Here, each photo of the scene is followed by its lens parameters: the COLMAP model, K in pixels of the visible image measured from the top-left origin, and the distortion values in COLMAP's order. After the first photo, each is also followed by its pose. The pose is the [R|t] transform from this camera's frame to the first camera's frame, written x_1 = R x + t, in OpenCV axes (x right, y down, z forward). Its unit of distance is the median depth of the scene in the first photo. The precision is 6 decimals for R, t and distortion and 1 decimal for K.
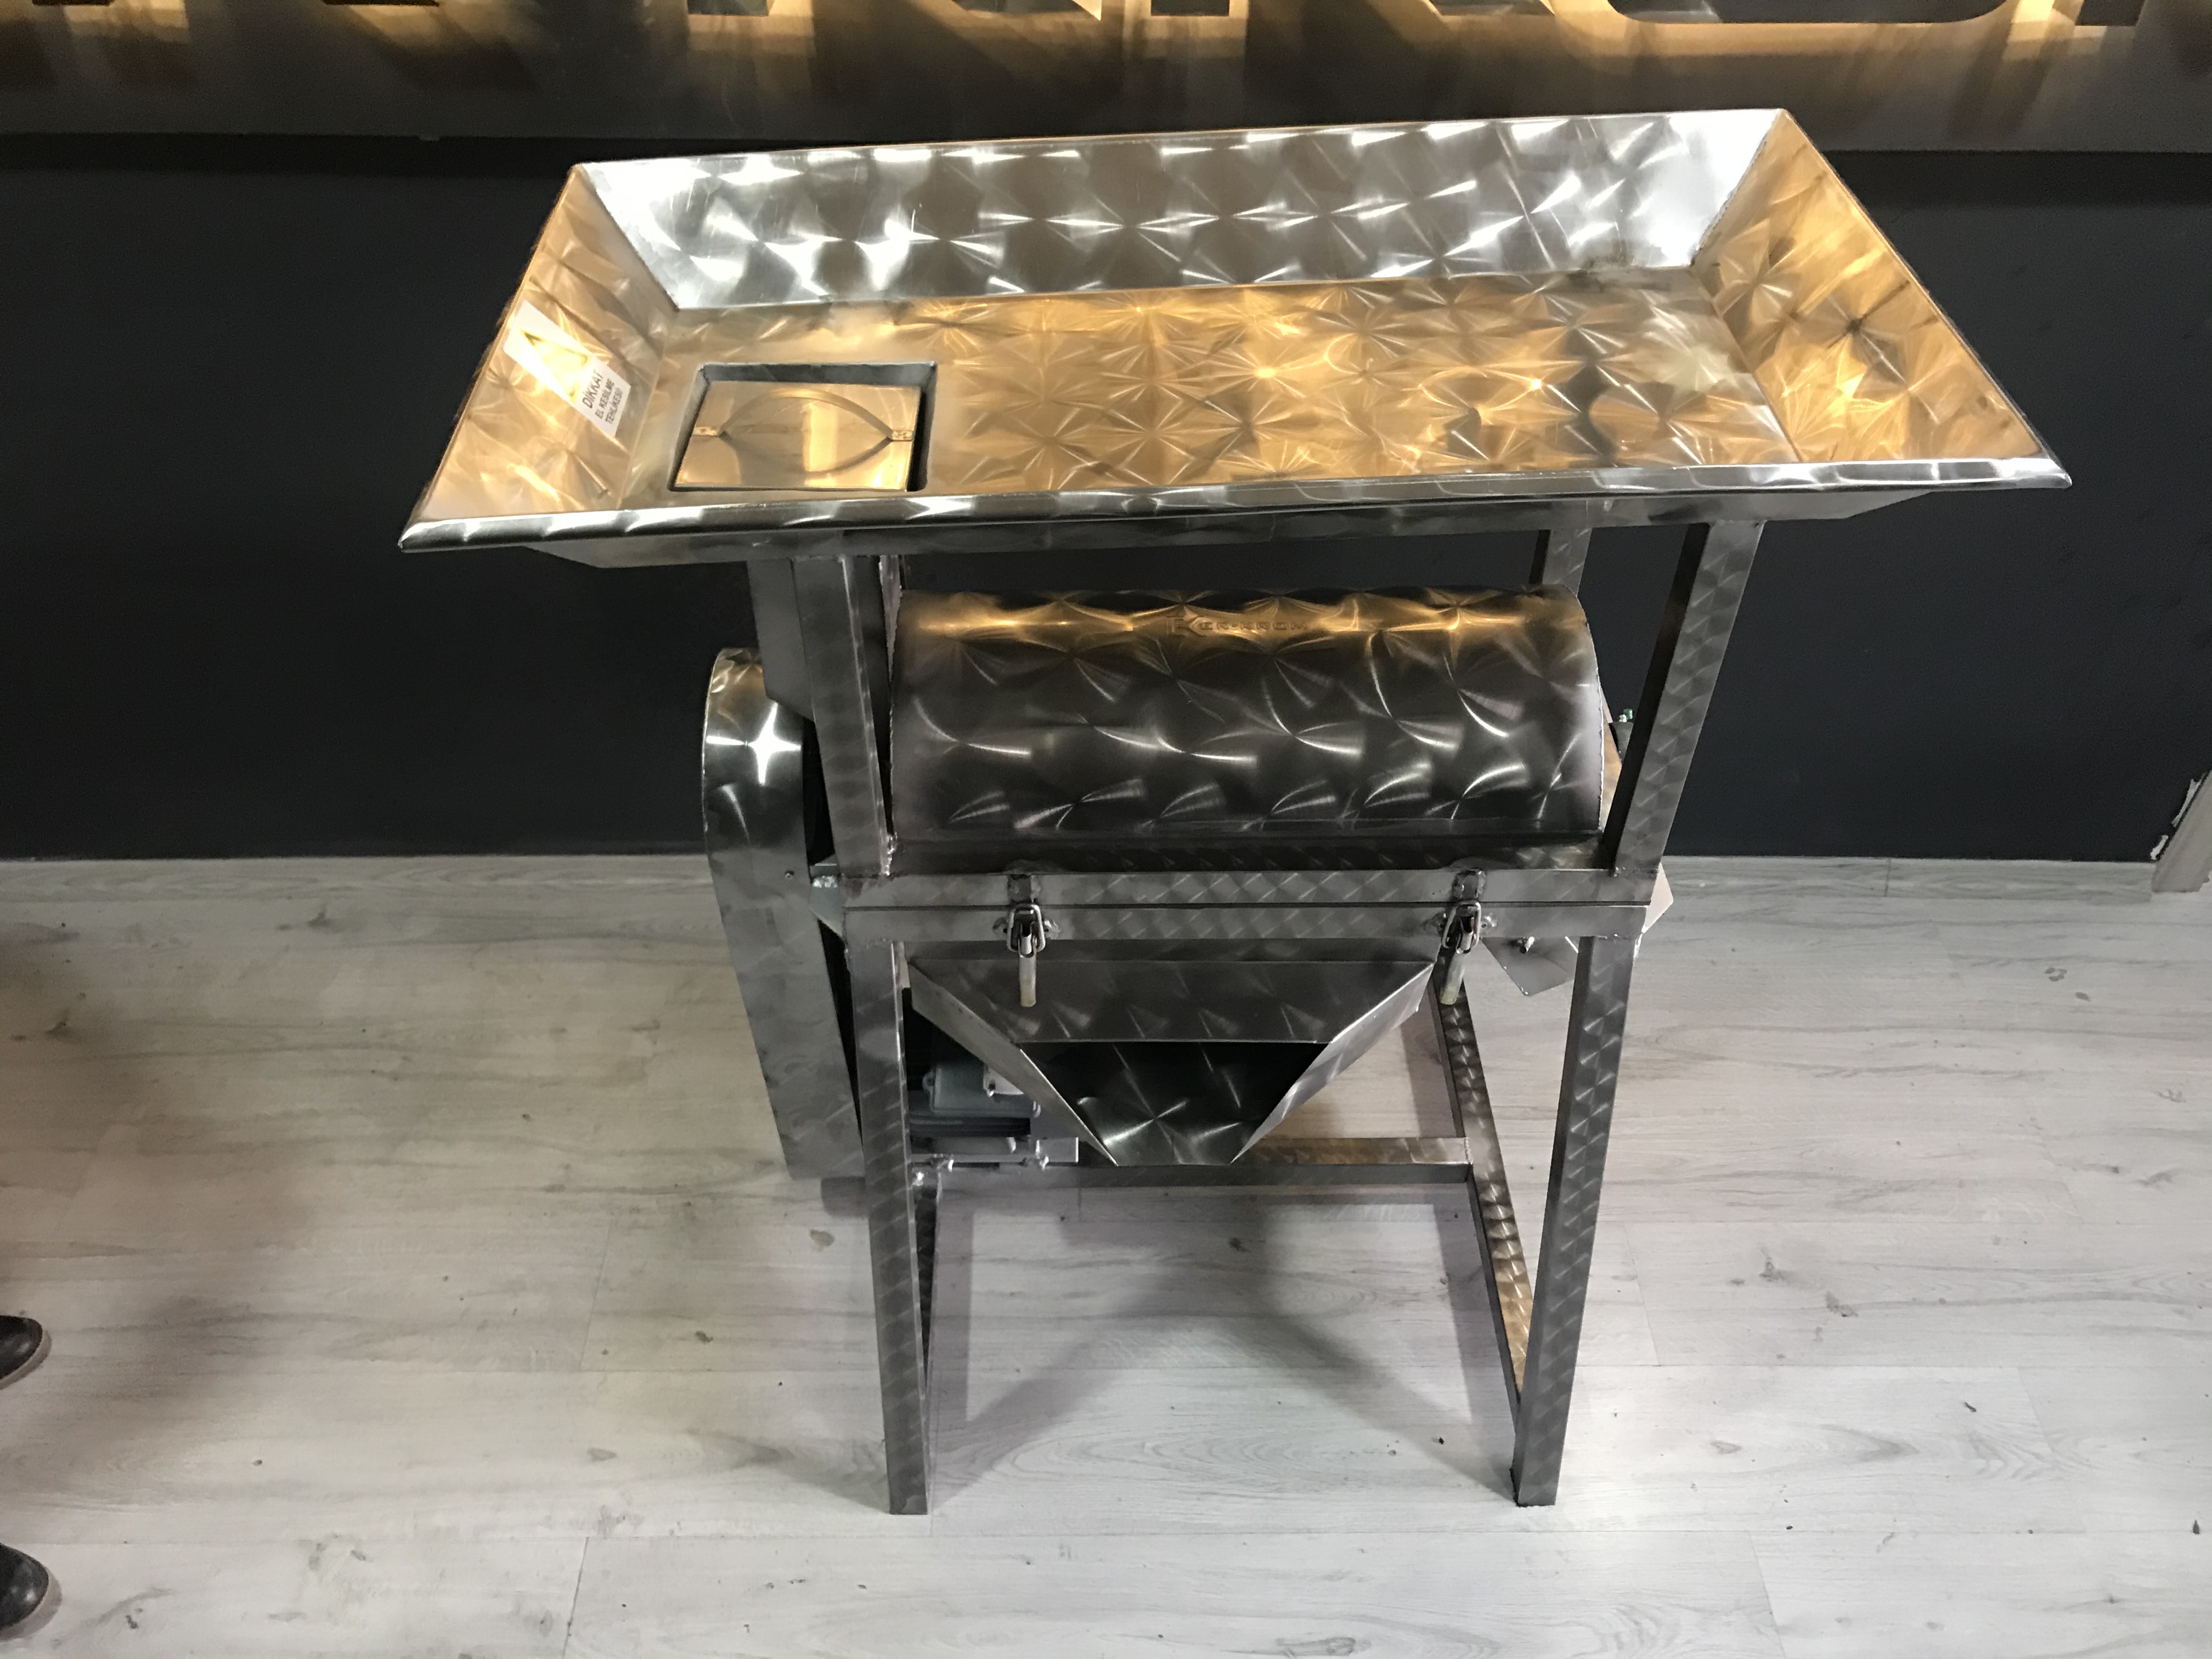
lens RADIAL K [[1841.9, 0, 1110.6], [0, 1841.9, 824.2], [0, 0, 1]] dist [0.008555, 0.001144]
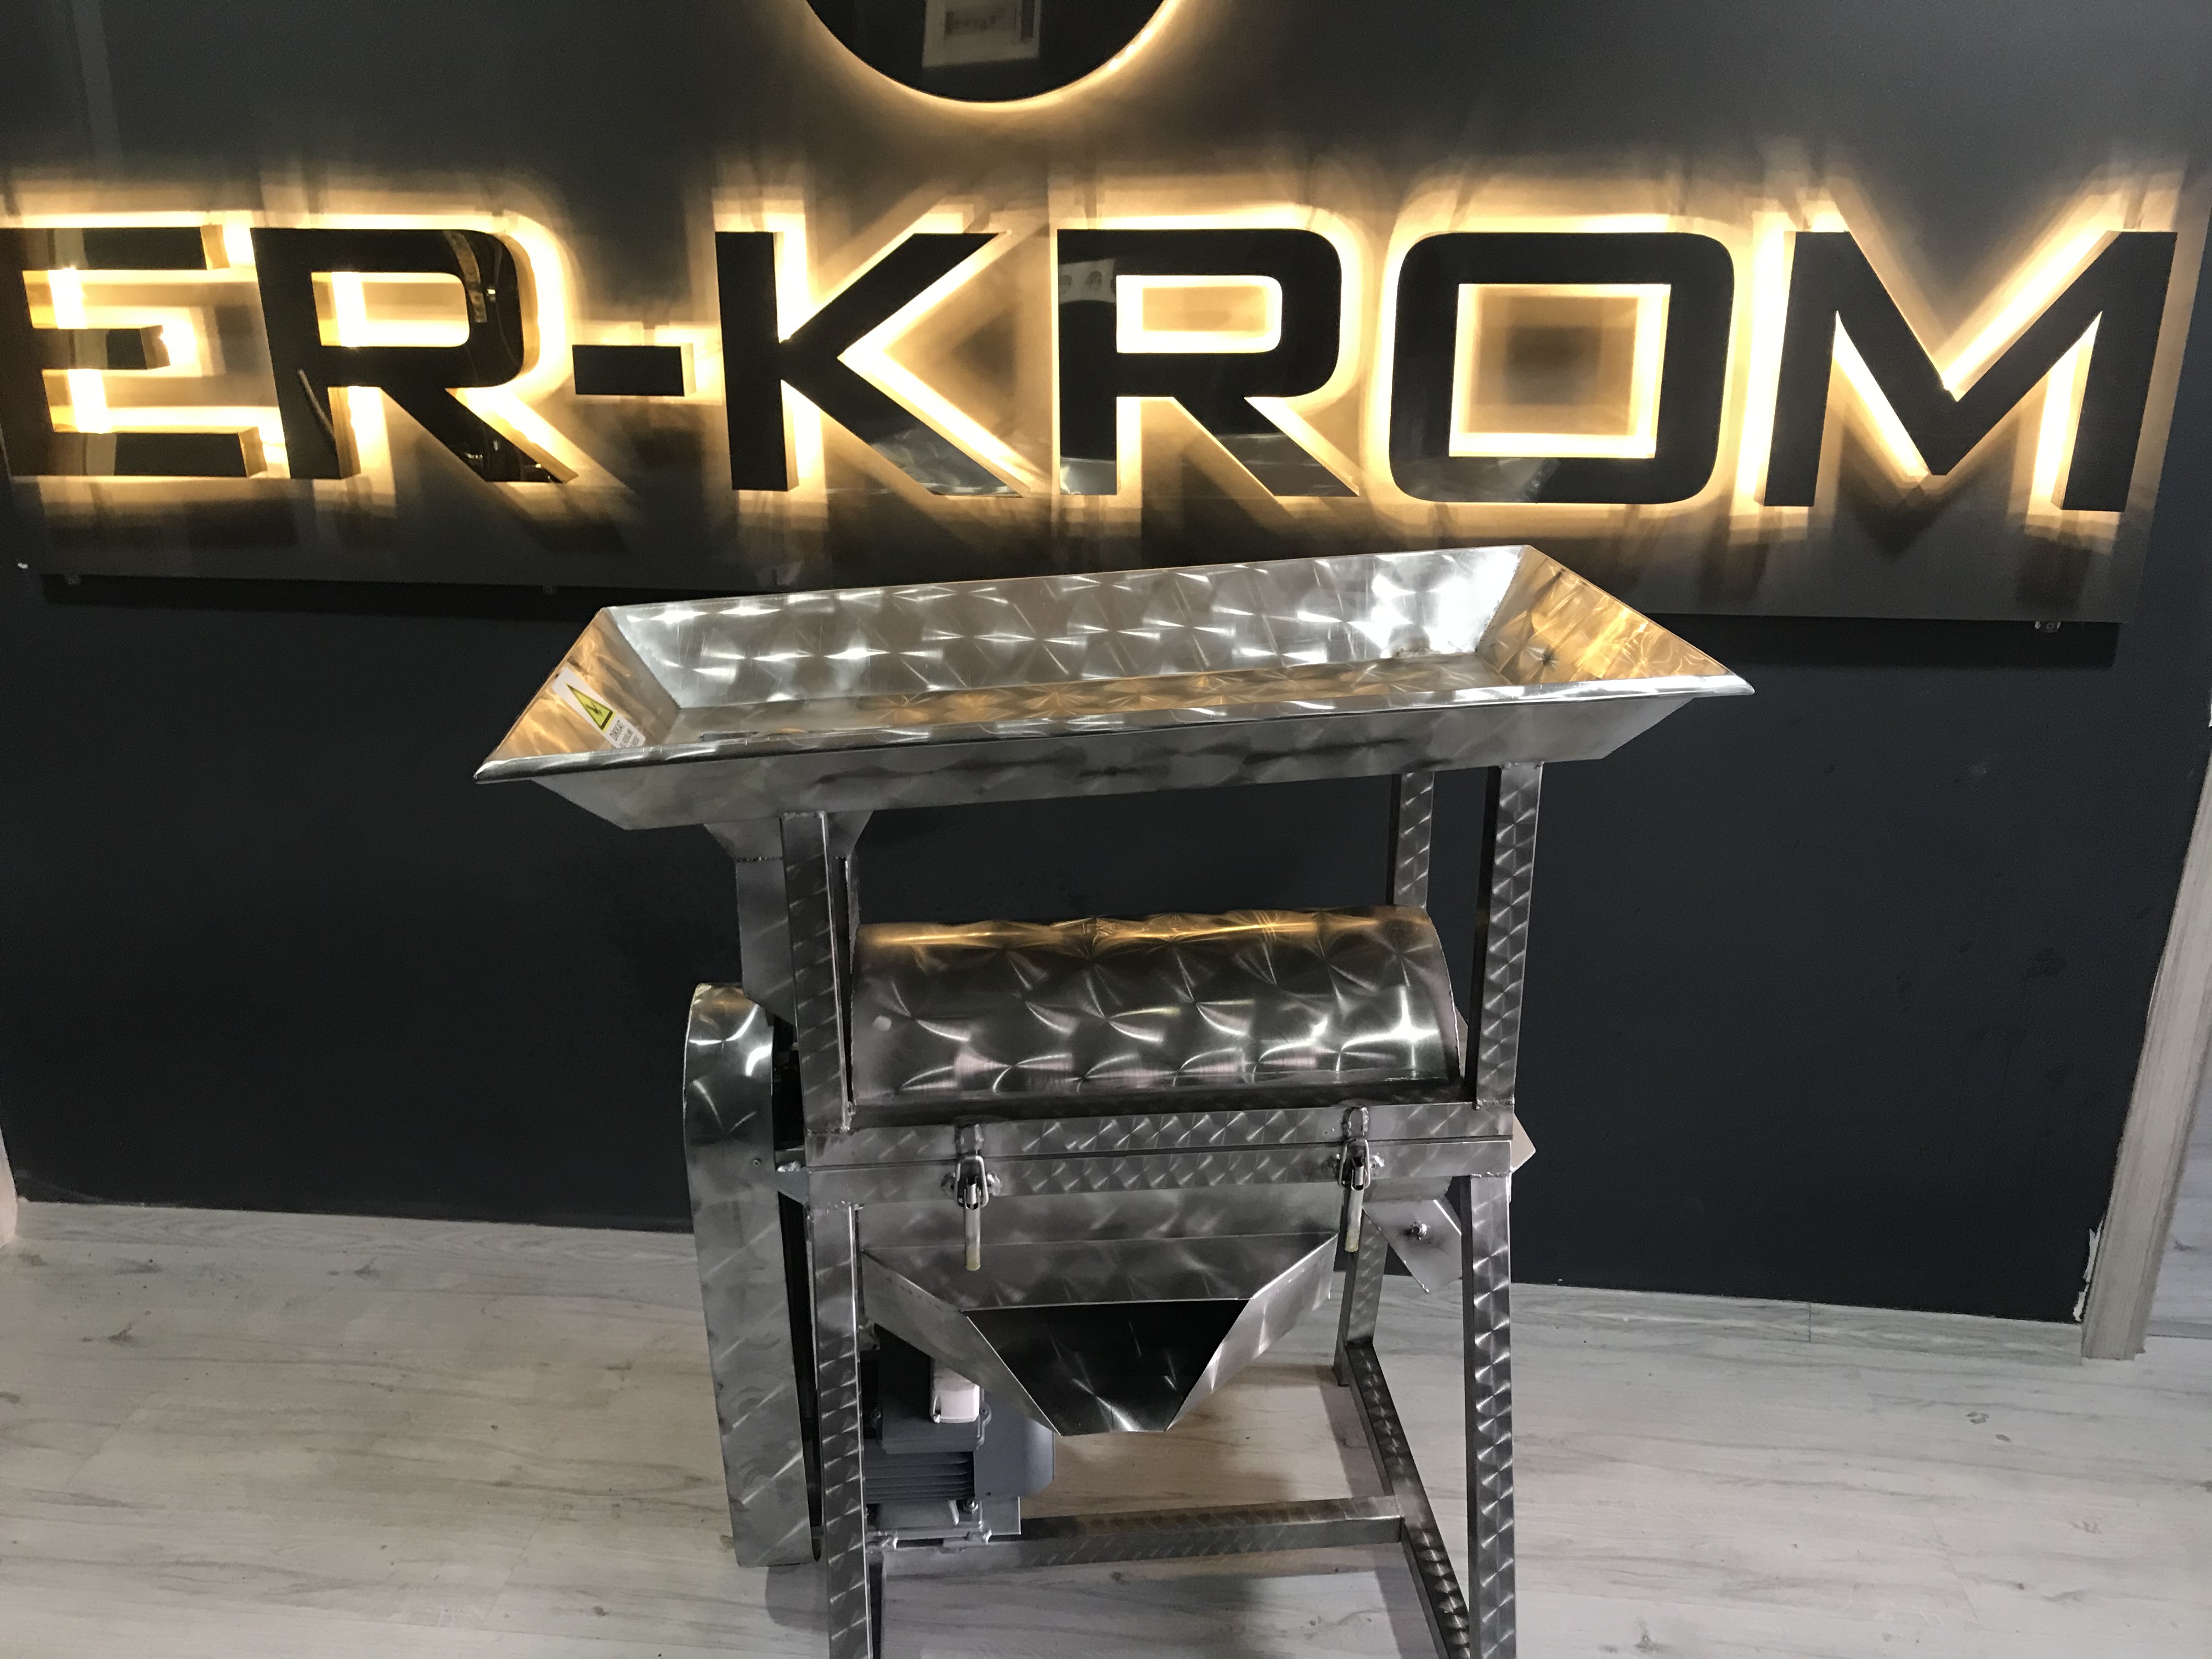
lens RADIAL K [[1832.6, 0, 1106.0], [0, 1832.6, 829.5], [0, 0, 1]] dist [0.007563, 0.007399]
pose [[0.992696, 0.027642, -0.117437, 0.172464], [-0.071465, 0.918973, -0.387791, 0.244301], [0.097202, 0.393351, 0.914235, -0.107456]]
